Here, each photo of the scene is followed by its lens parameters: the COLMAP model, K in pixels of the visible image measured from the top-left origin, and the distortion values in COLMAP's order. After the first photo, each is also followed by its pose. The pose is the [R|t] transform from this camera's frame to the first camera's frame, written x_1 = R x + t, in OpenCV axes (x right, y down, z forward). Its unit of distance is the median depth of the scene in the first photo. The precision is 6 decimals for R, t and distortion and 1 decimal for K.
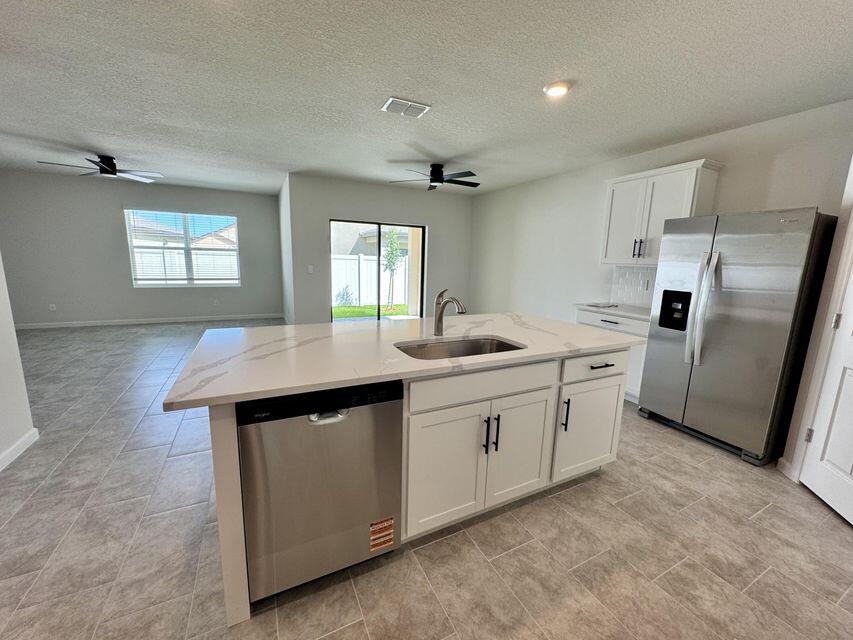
lens RADIAL K [[343.1, 0, 427.3], [0, 343.1, 319.3], [0, 0, 1]] dist [-0.003719, -0.000516]
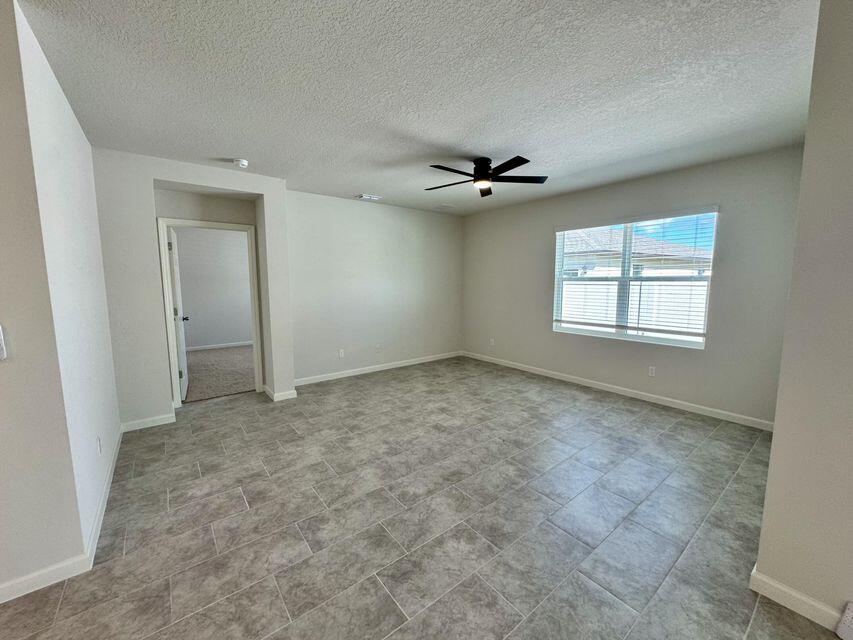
lens RADIAL K [[343.1, 0, 427.5], [0, 343.1, 317.6], [0, 0, 1]] dist [-0.003719, -0.000516]
pose [[0.189679, 0.076480, -0.978863, -0.151156], [-0.164113, 0.985406, 0.045190, -0.108198], [0.968033, 0.152072, 0.199462, 0.549059]]
